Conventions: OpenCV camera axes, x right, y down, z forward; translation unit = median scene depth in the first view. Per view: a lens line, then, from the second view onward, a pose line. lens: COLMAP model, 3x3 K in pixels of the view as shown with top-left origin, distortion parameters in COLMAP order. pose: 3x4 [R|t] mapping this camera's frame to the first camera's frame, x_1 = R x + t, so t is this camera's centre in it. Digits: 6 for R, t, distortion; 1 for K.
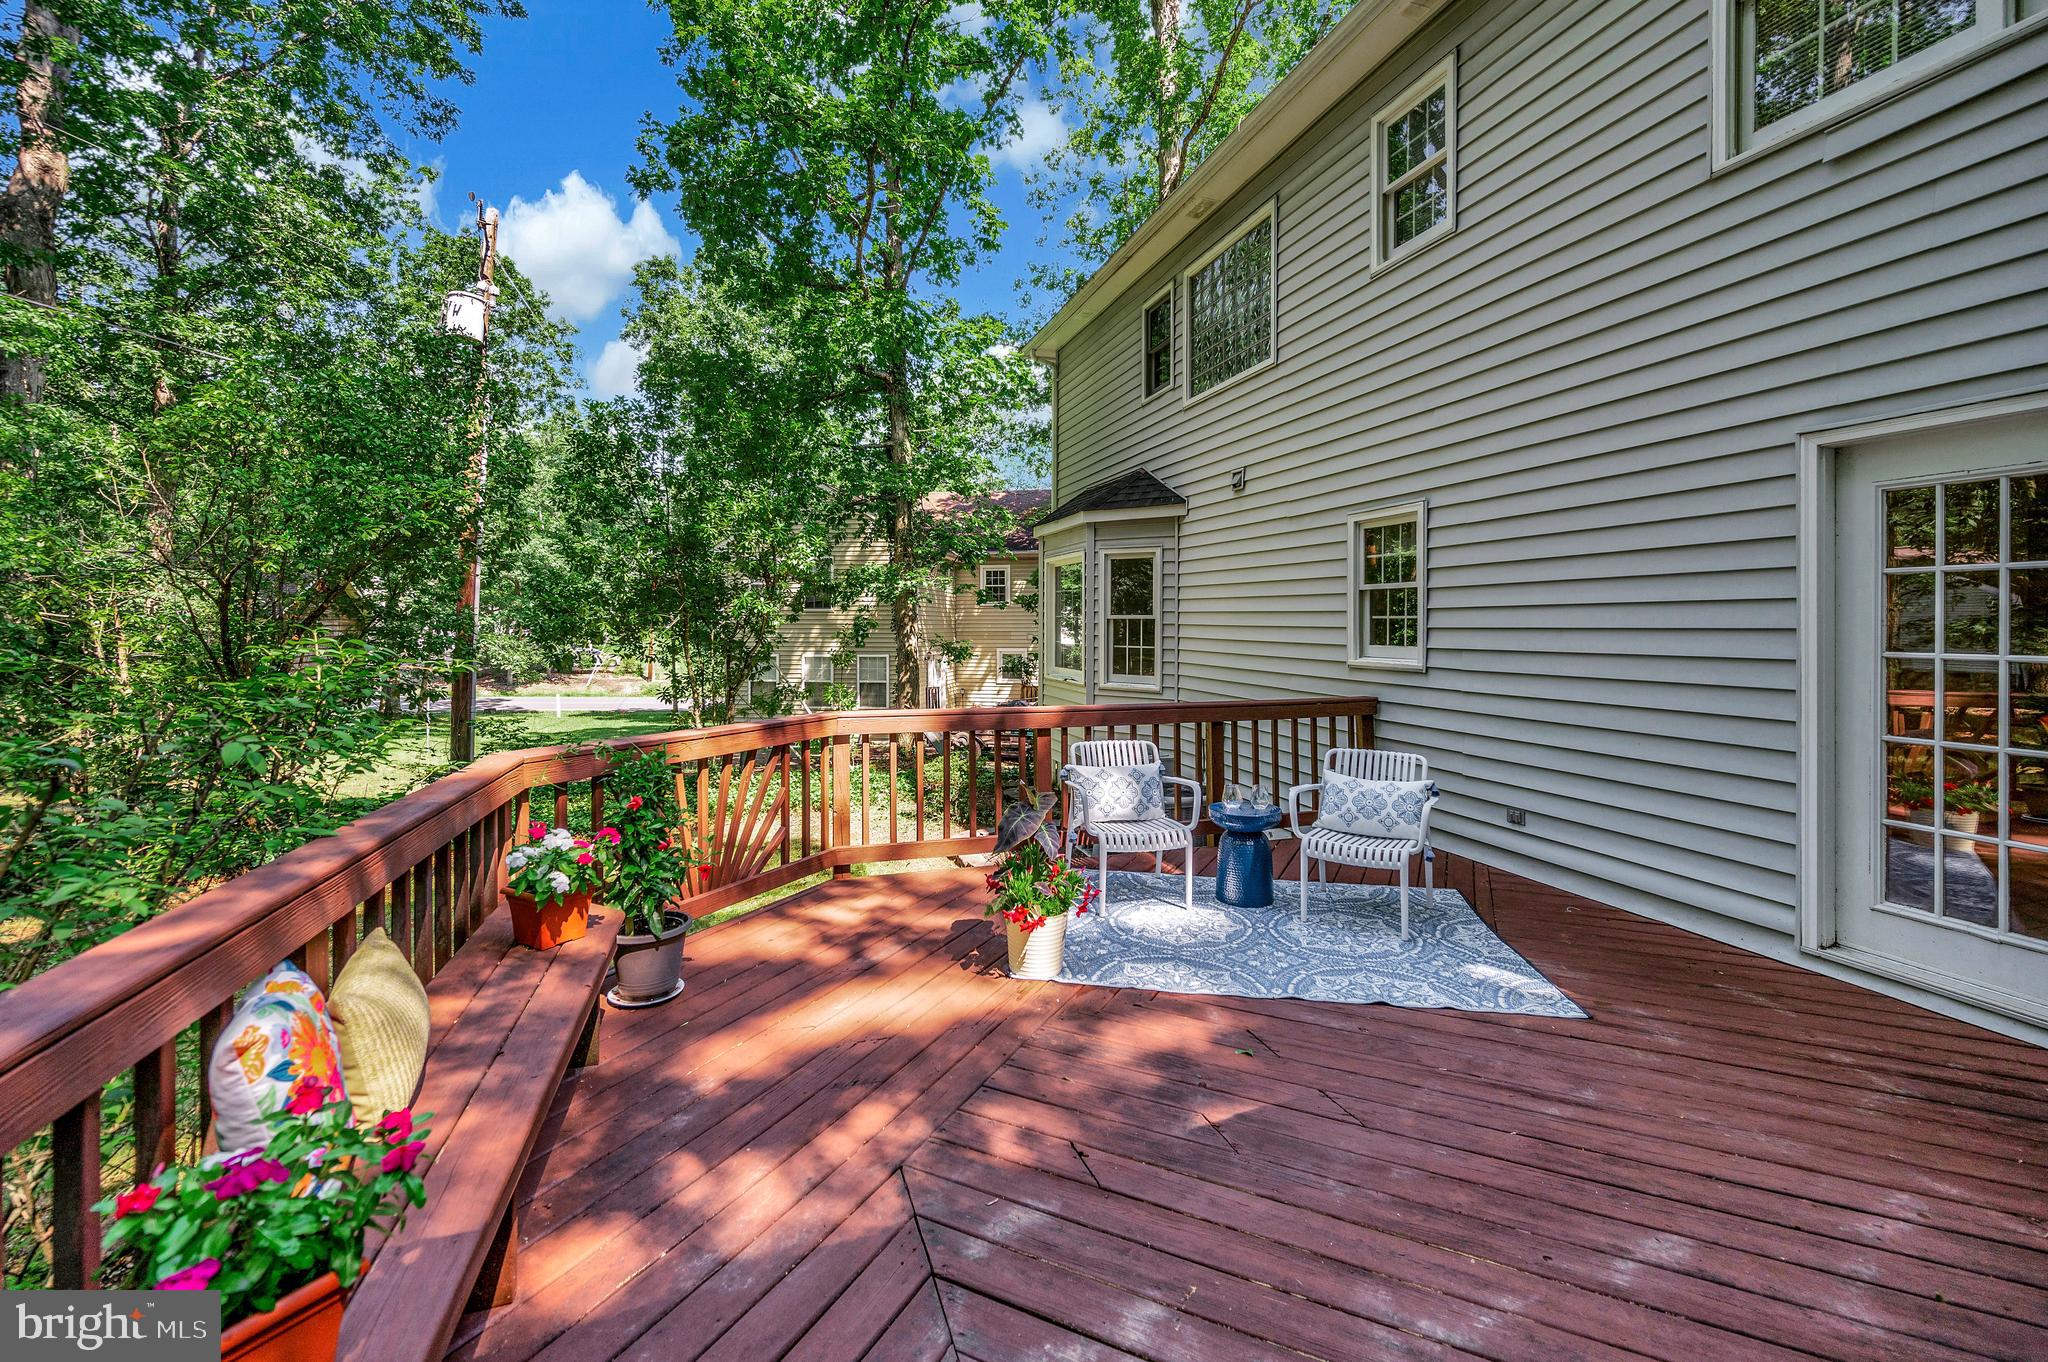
lens RADIAL K [[841.6, 0, 1028.5], [0, 841.6, 624.3], [0, 0, 1]] dist [-0.013485, -0.000319]
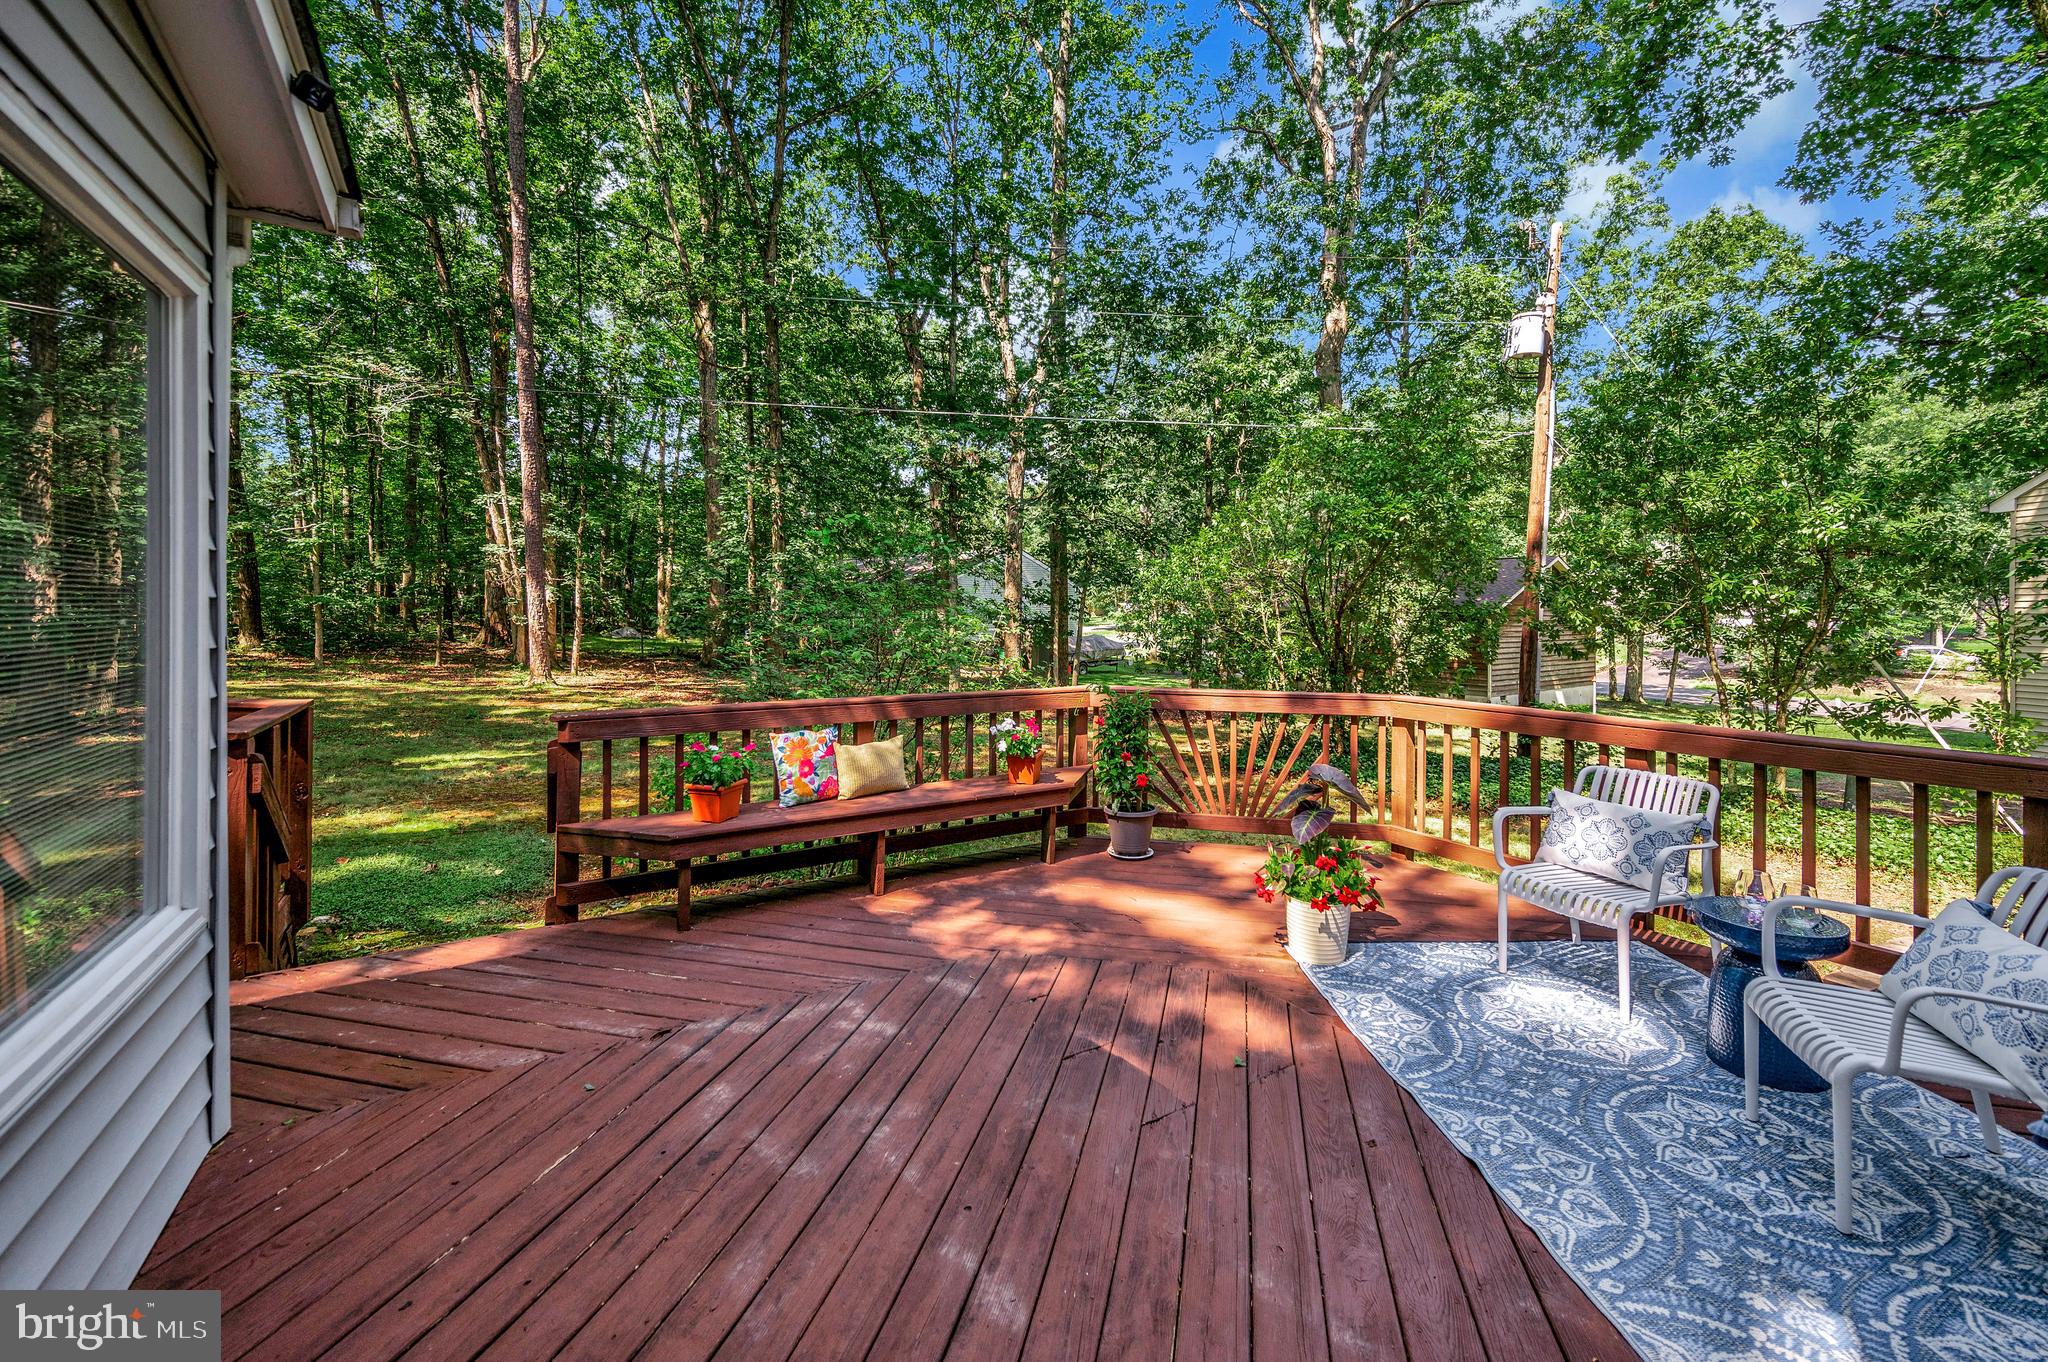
lens RADIAL K [[841.6, 0, 1028.5], [0, 841.6, 624.3], [0, 0, 1]] dist [-0.013485, -0.000319]
pose [[0.222148, 0.012867, -0.974928, 1.182529], [-0.001485, 0.999916, 0.012858, 0.010369], [0.975012, -0.001409, 0.222149, 0.599298]]
